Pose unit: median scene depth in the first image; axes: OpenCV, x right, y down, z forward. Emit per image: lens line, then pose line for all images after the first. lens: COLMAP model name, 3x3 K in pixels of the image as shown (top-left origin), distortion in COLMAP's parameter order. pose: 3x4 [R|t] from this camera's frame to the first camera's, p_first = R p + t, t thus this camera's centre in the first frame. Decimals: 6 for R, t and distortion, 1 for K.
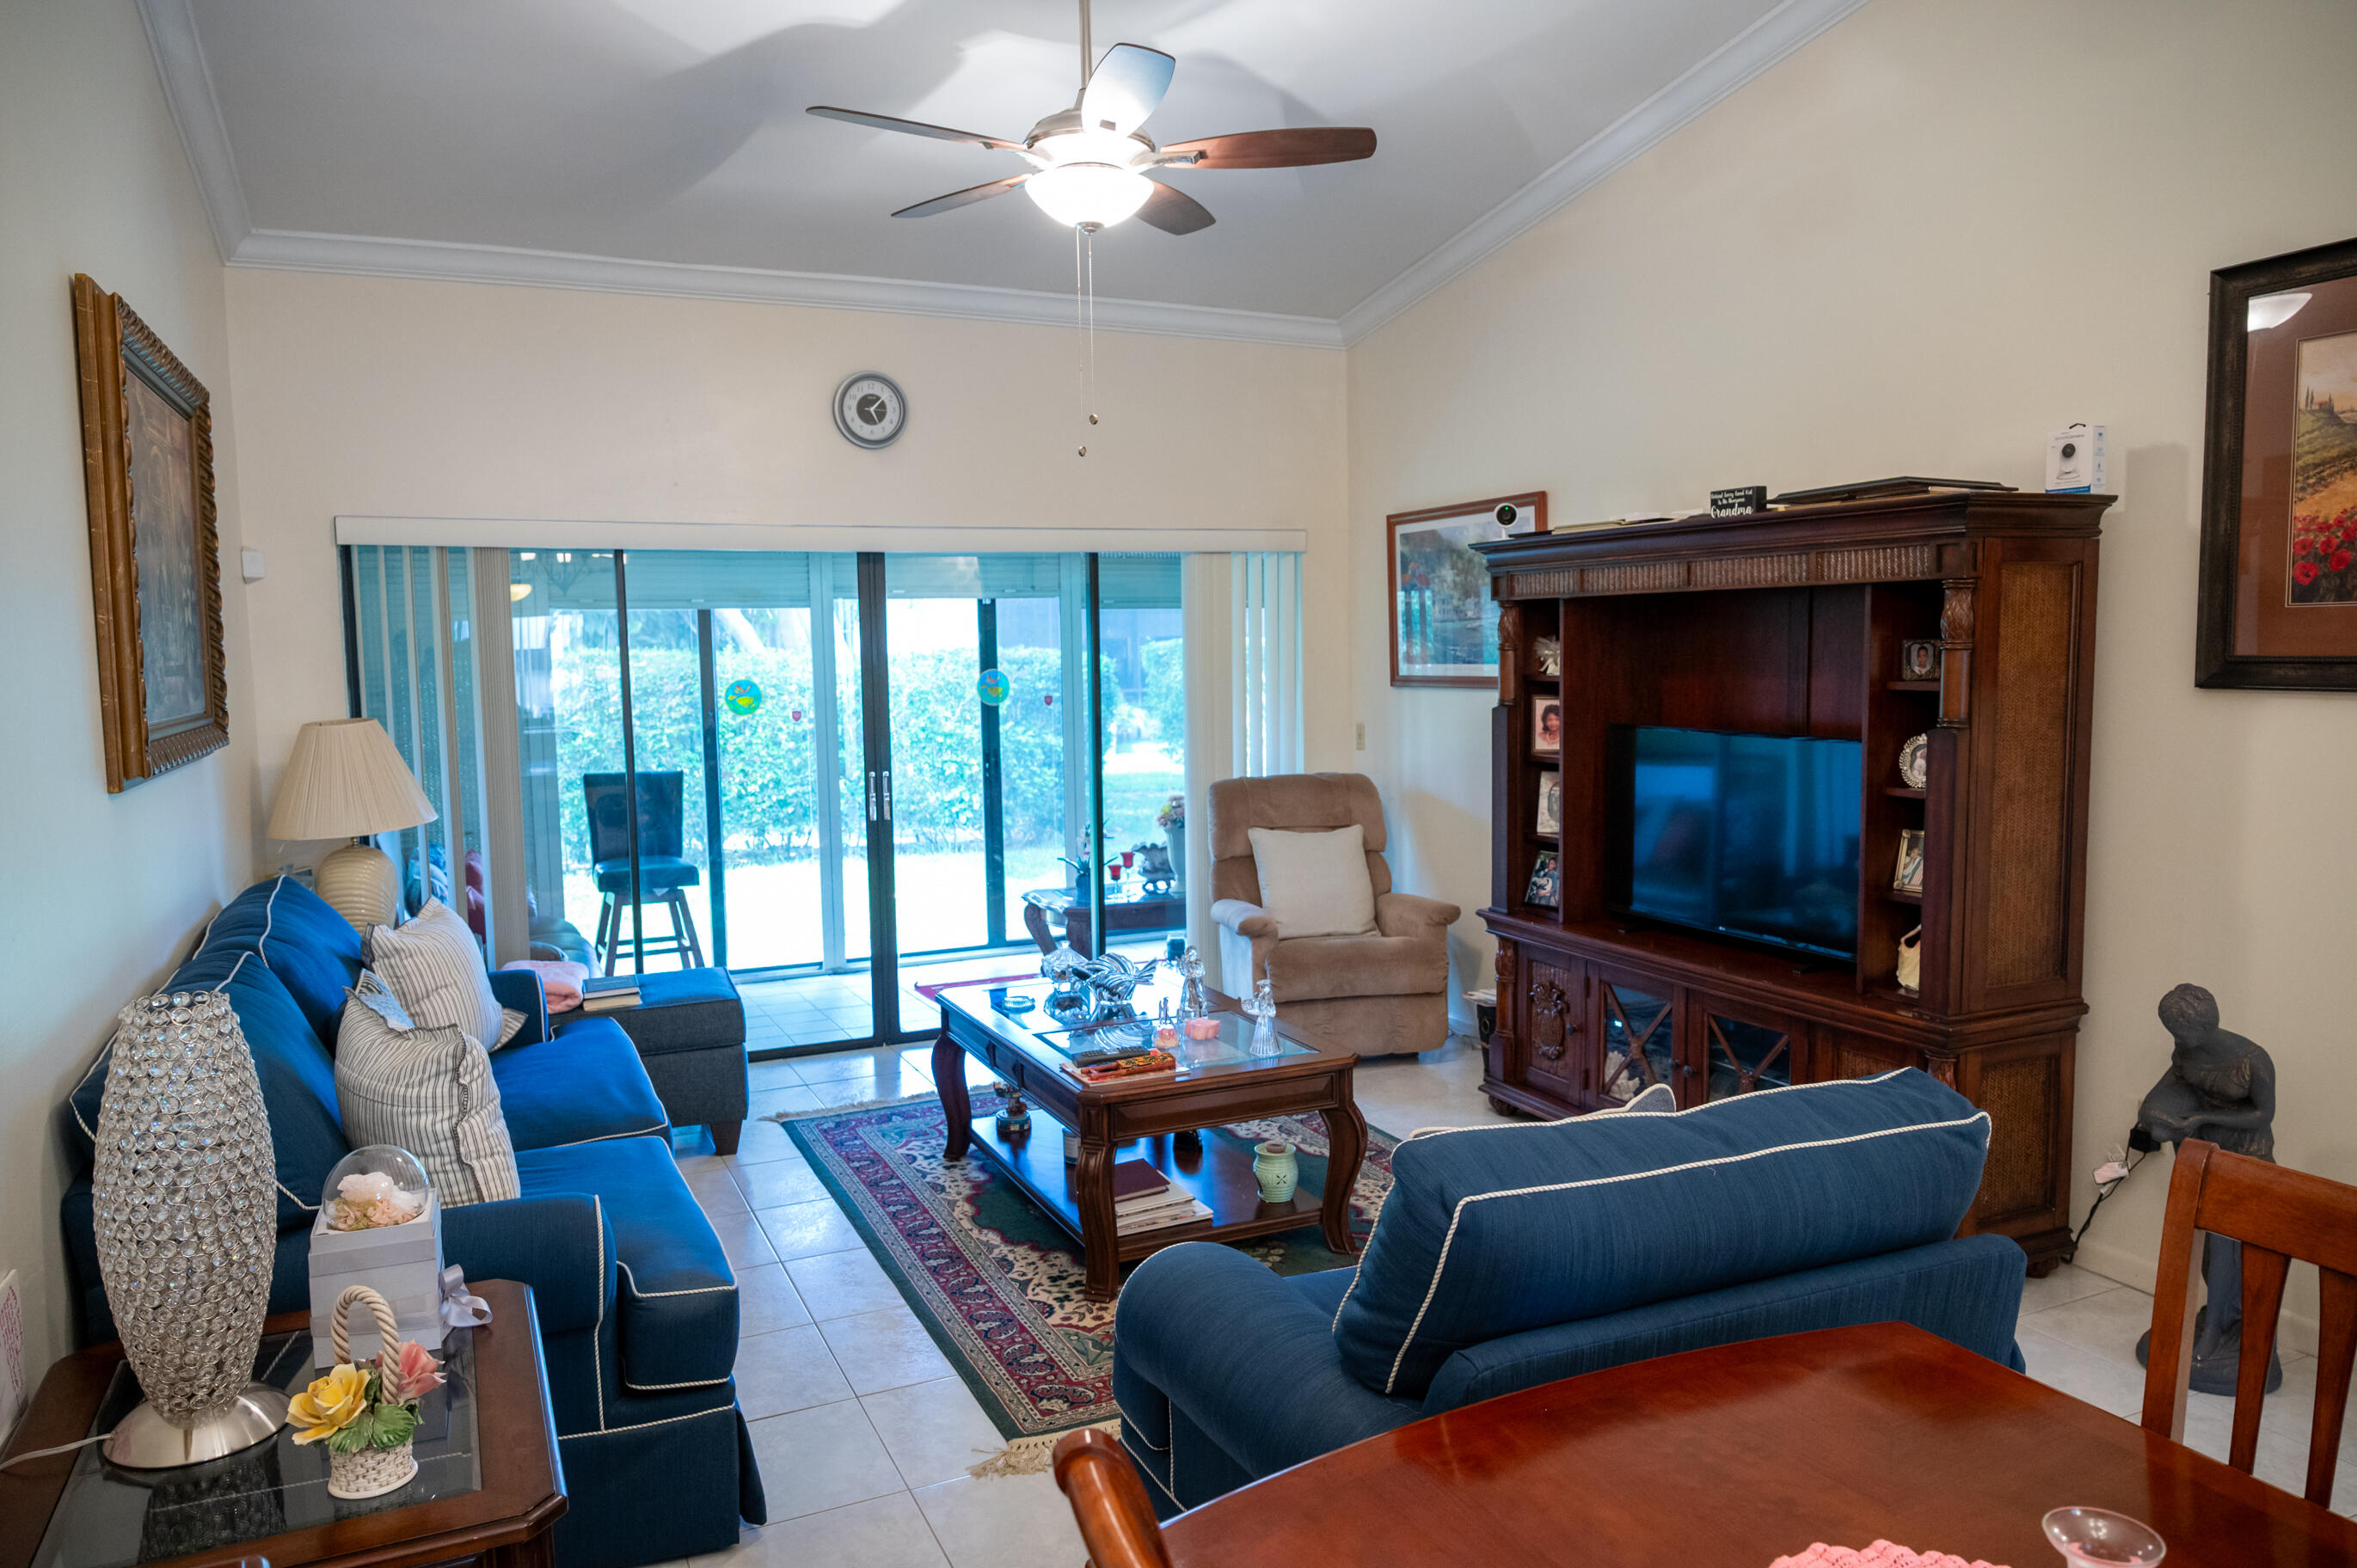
lens RADIAL K [[1609.5, 0, 1177.8], [0, 1609.5, 787.4], [0, 0, 1]] dist [0.000107, 0.001783]
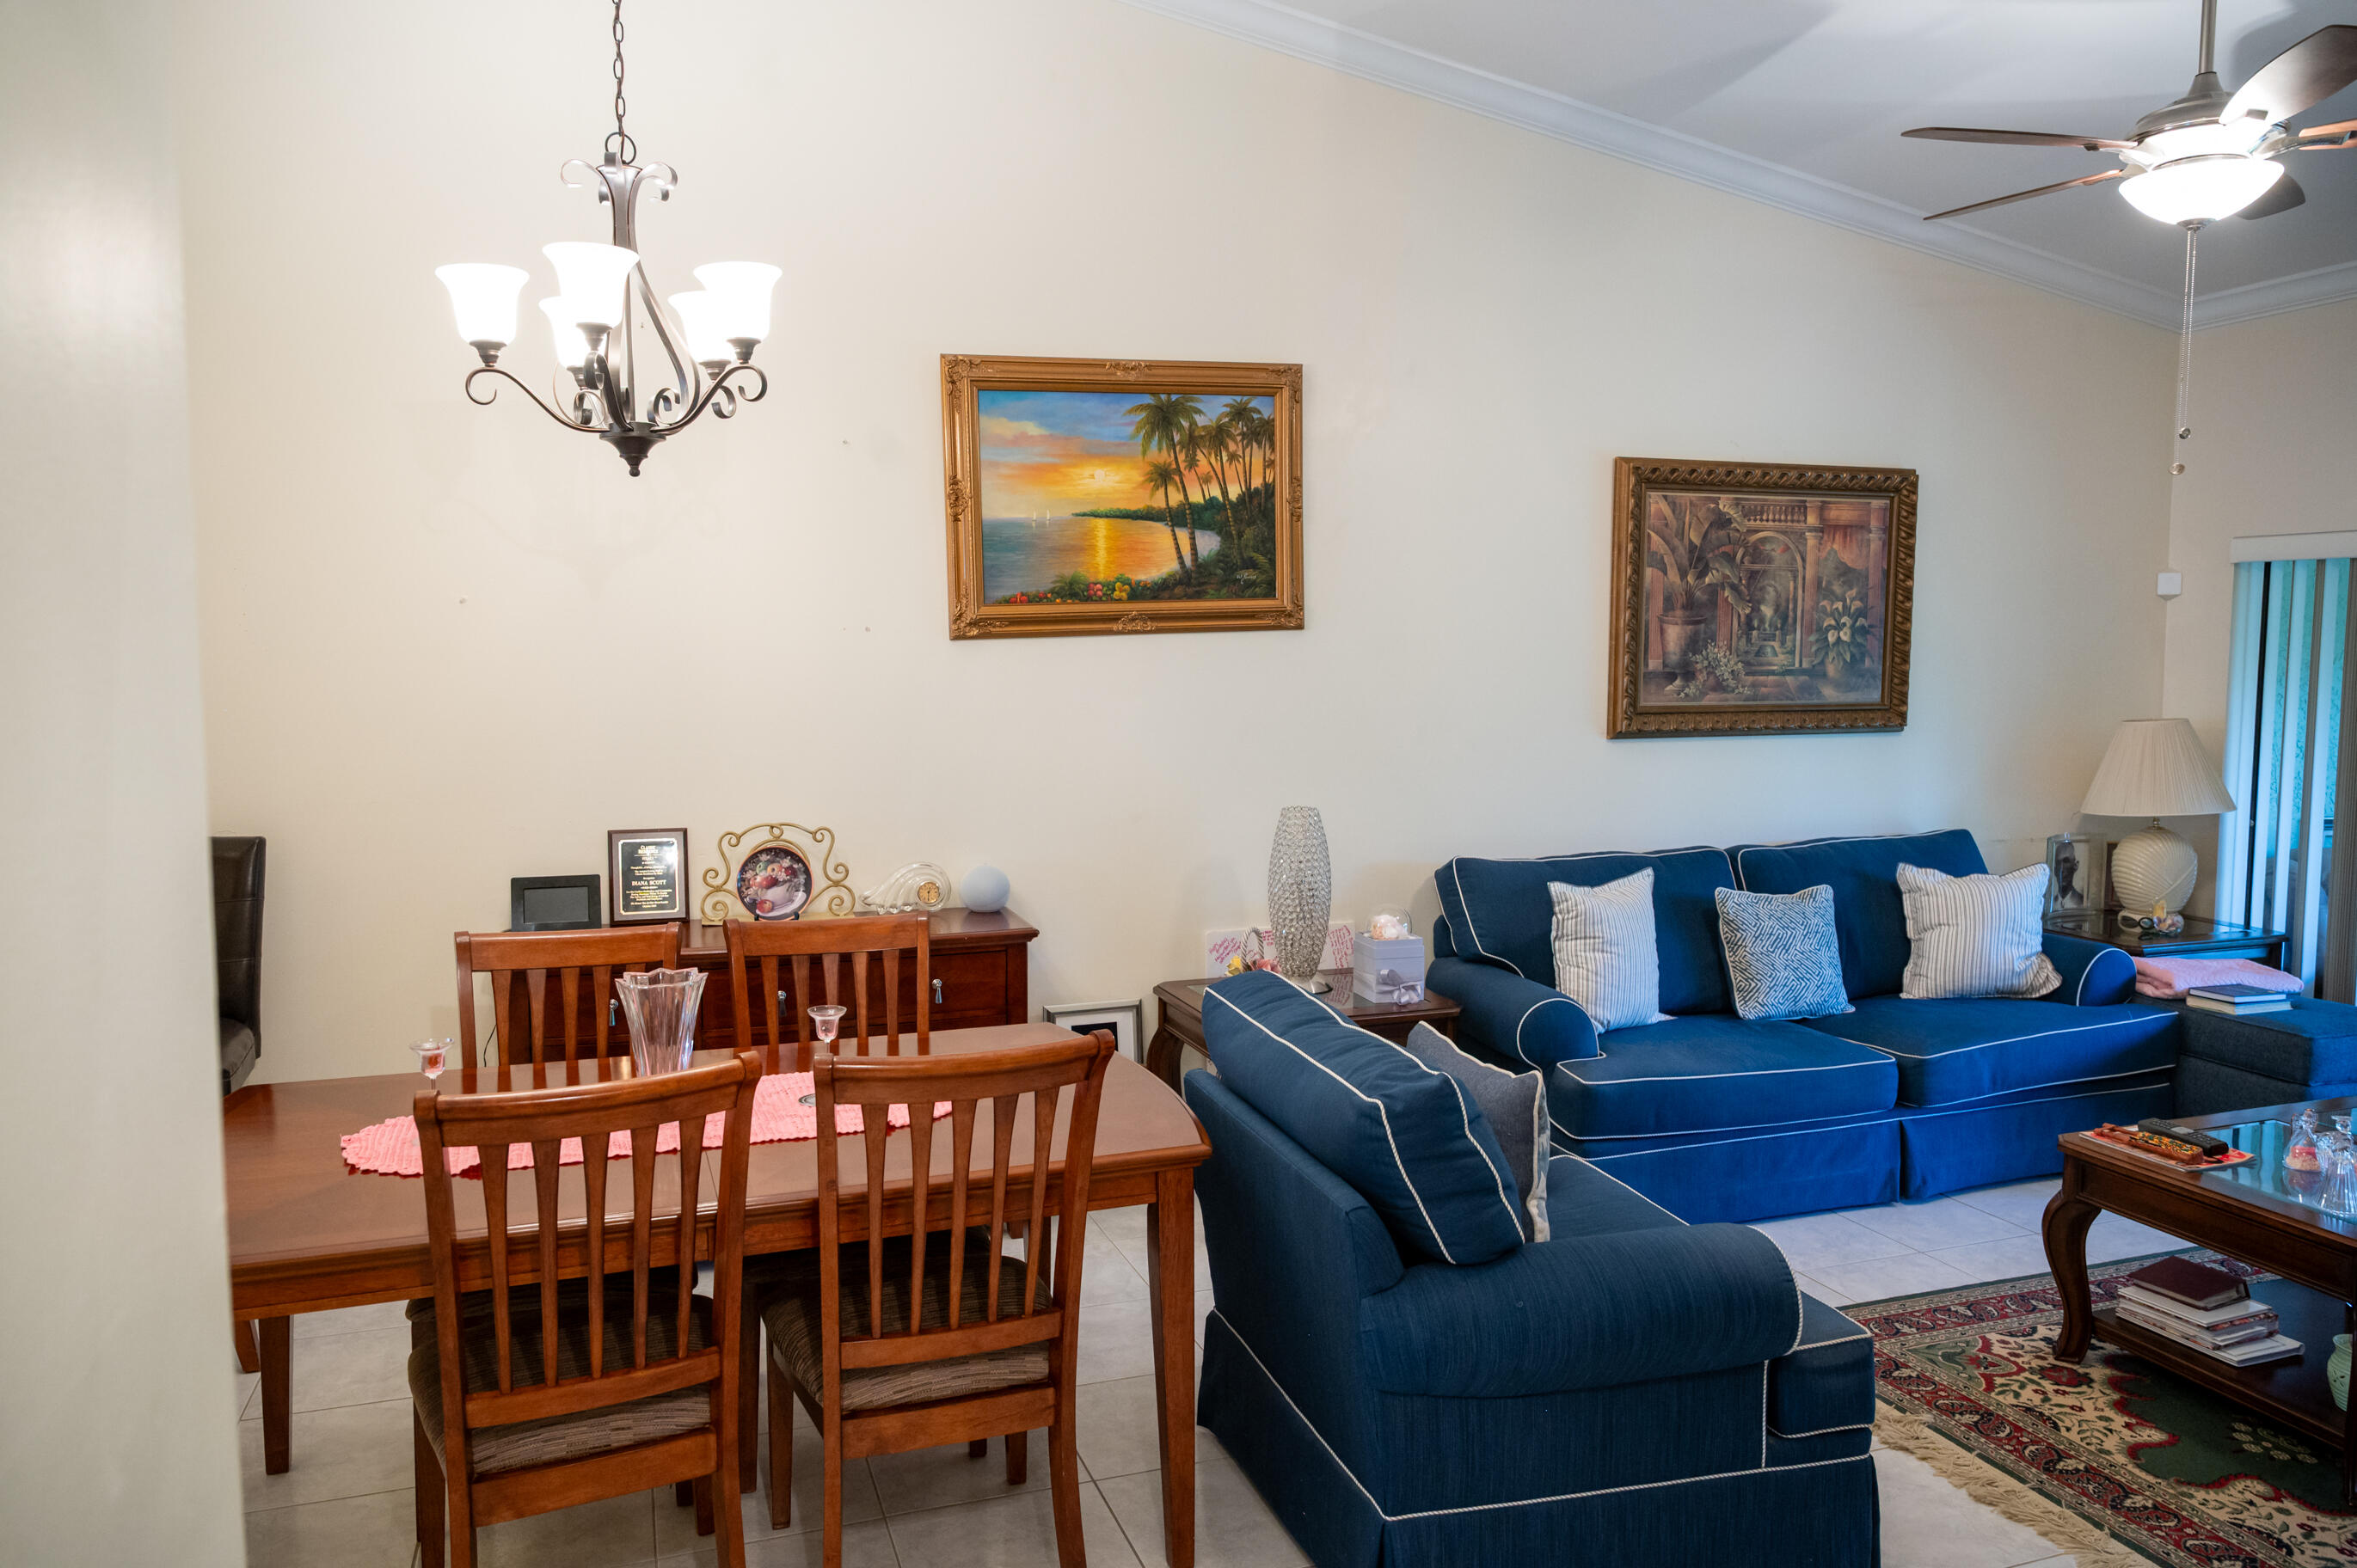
lens RADIAL K [[1609.5, 0, 1181.2], [0, 1609.5, 772.9], [0, 0, 1]] dist [0.000107, 0.001783]
pose [[-0.092865, 0.098722, -0.990772, 0.940687], [-0.088552, 0.990310, 0.106975, -0.085911], [0.991733, 0.097669, -0.083223, 0.534677]]
